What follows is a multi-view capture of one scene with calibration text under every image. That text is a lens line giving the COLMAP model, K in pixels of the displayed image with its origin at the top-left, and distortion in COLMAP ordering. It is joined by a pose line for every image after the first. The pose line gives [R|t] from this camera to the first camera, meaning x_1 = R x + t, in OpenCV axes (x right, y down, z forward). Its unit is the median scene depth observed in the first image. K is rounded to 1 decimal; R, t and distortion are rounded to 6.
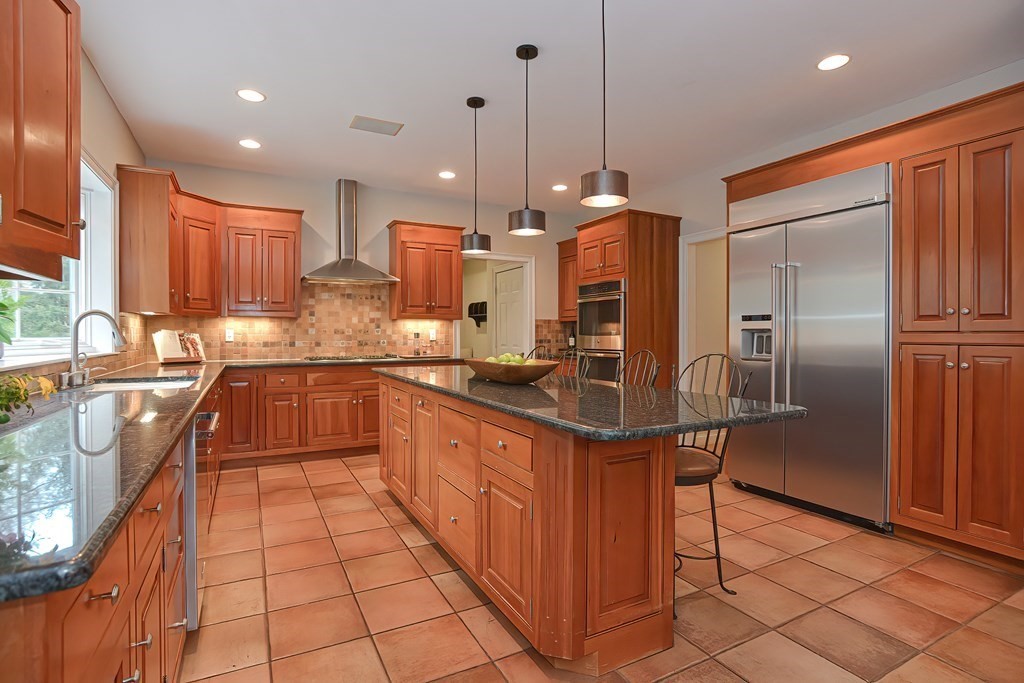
lens RADIAL K [[497.9, 0, 512.0], [0, 497.9, 341.5], [0, 0, 1]] dist [-0.000723, -0.000081]
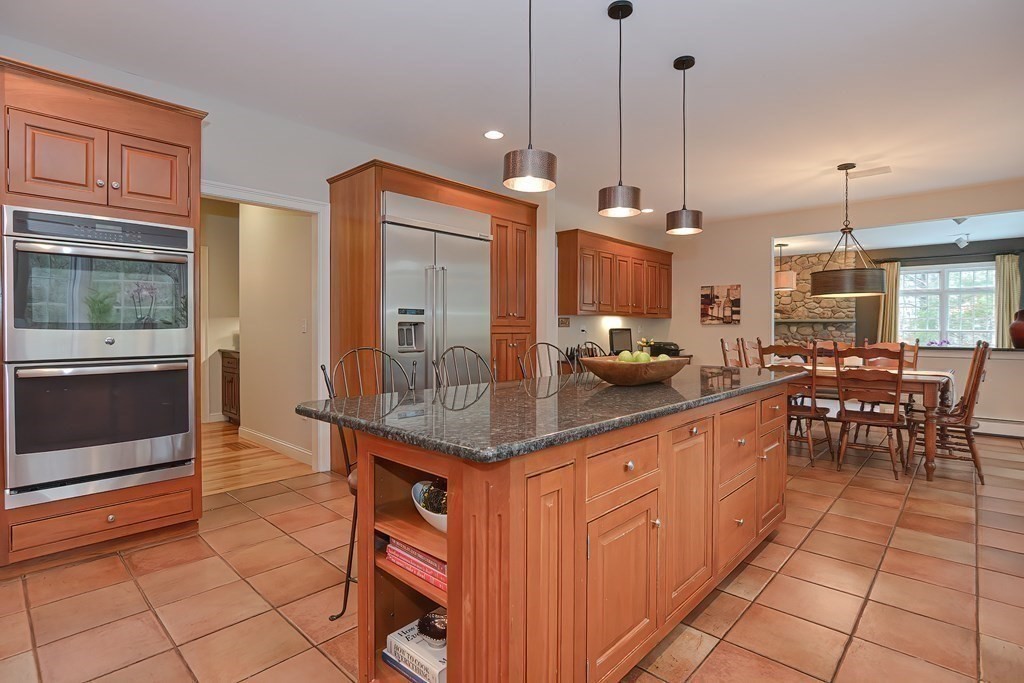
lens RADIAL K [[497.9, 0, 512.0], [0, 497.9, 341.5], [0, 0, 1]] dist [-0.000723, -0.000081]
pose [[-0.311793, -0.031653, 0.949623, -0.588489], [0.011365, 0.999249, 0.037039, -0.021197], [-0.950082, 0.022341, -0.311200, 1.145471]]
